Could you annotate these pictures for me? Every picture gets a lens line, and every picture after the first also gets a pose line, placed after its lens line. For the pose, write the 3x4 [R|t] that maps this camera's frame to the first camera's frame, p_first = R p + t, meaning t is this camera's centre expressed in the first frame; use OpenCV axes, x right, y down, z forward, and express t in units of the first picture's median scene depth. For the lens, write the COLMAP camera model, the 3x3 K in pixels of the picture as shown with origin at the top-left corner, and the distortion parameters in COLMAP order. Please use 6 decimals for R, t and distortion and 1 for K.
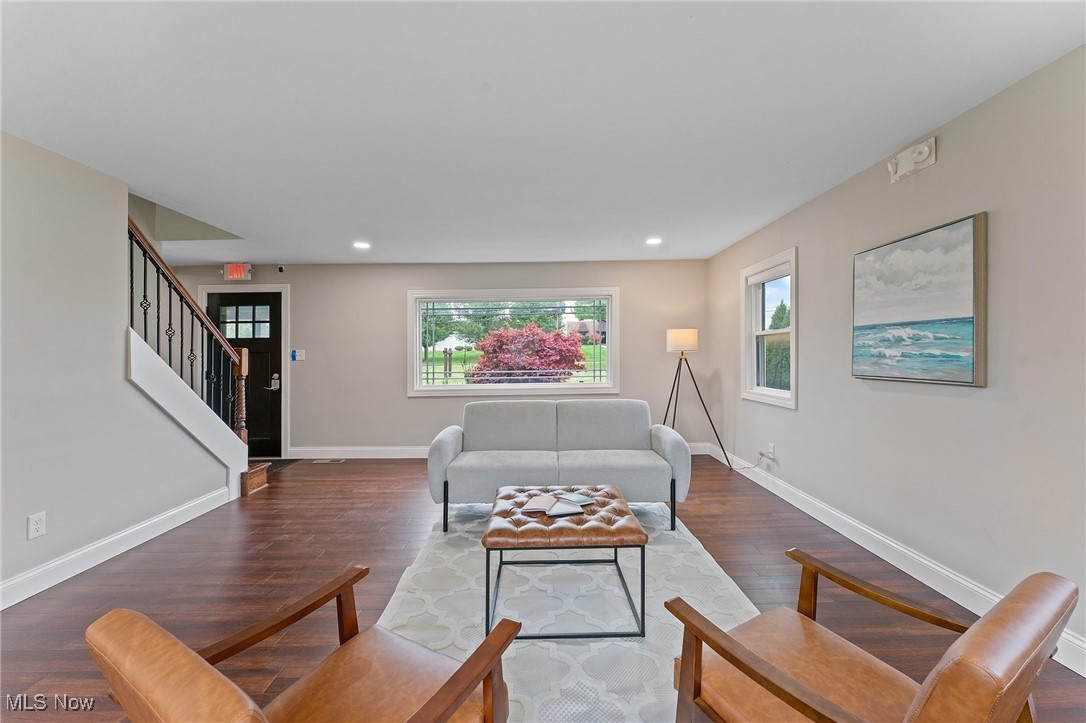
lens RADIAL K [[444.2, 0, 541.3], [0, 444.2, 350.4], [0, 0, 1]] dist [-0.000609, -0.000032]
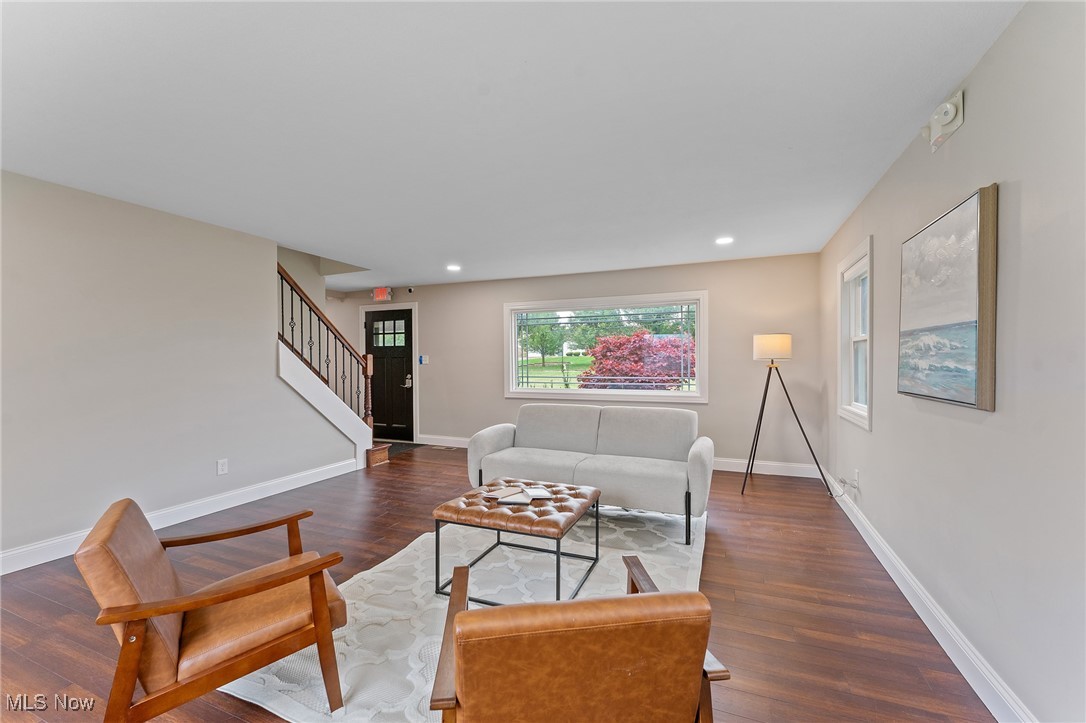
lens RADIAL K [[445.7, 0, 543.0], [0, 445.7, 361.5], [0, 0, 1]] dist [-0.000810, -0.000219]
pose [[0.922483, 0.010568, -0.385892, 0.431121], [-0.005429, 0.999881, 0.014405, -0.008023], [0.385999, -0.011194, 0.922431, -0.014528]]
